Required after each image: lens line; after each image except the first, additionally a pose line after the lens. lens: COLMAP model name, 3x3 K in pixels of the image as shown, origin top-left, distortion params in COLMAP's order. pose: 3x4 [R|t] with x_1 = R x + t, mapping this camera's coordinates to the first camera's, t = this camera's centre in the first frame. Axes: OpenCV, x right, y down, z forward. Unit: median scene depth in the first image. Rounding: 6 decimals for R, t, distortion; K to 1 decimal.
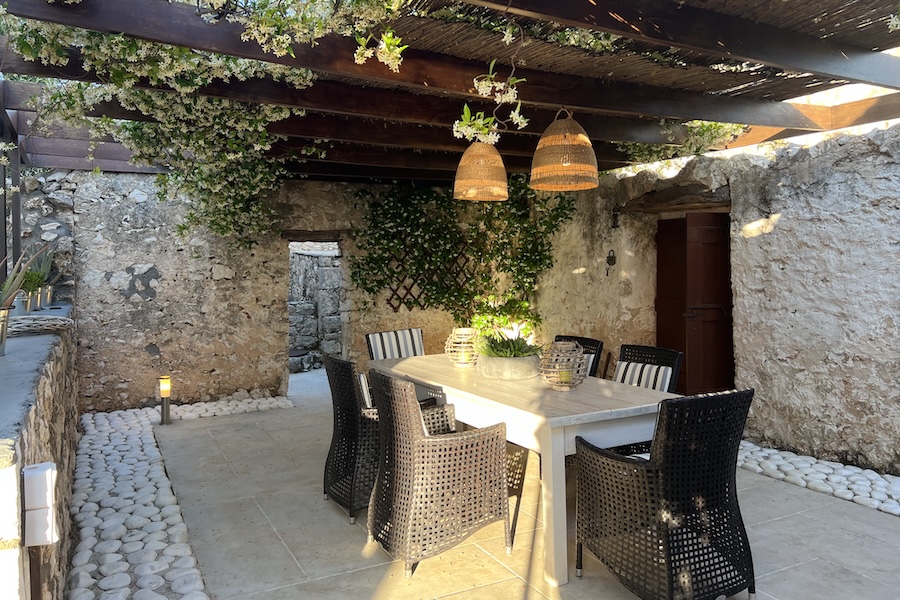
lens RADIAL K [[655.7, 0, 452.3], [0, 655.7, 295.6], [0, 0, 1]] dist [-0.003417, -0.000617]
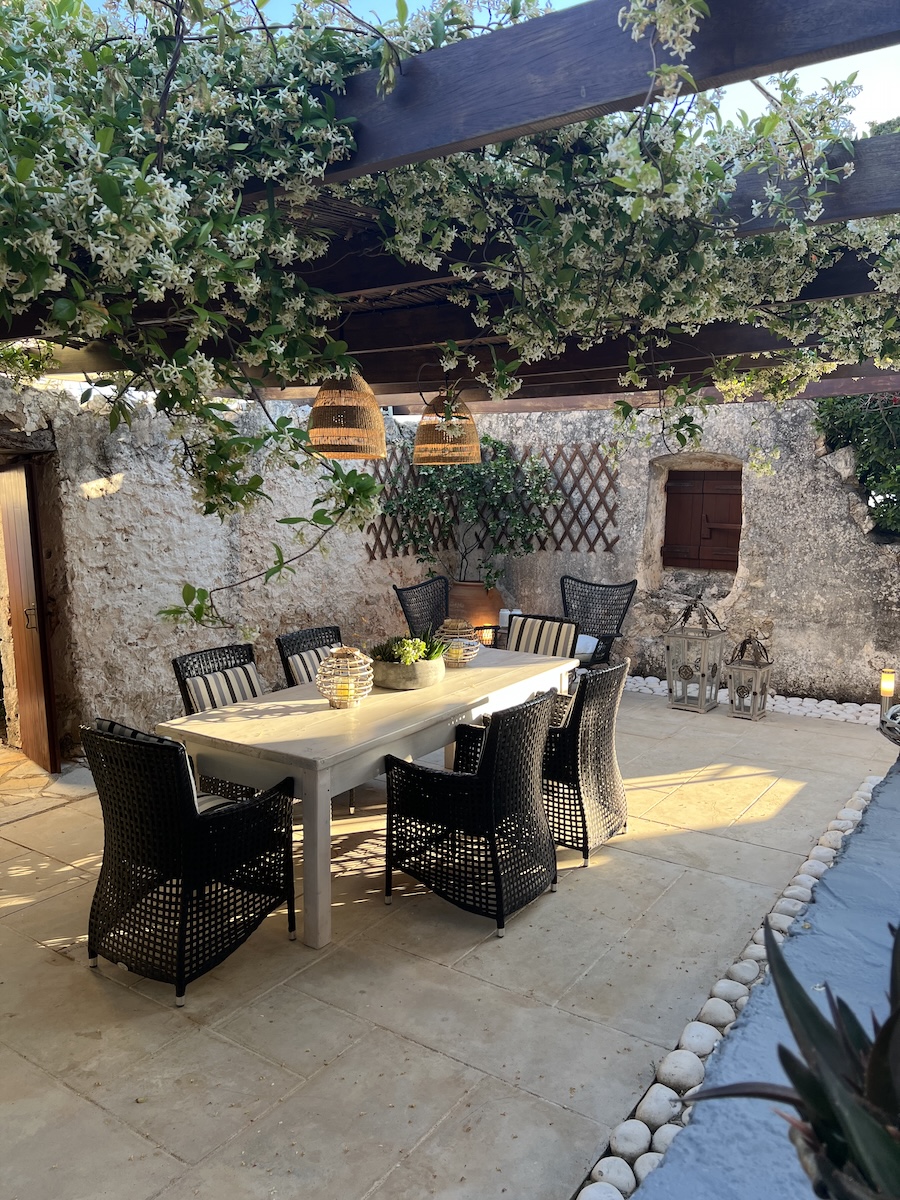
lens RADIAL K [[921.2, 0, 452.8], [0, 921.2, 605.0], [0, 0, 1]] dist [0.001571, -0.000246]
pose [[-0.473343, -0.120943, 0.872536, -0.767195], [0.029923, 0.987750, 0.153146, -0.128599], [-0.880370, 0.098600, -0.463926, 1.188403]]
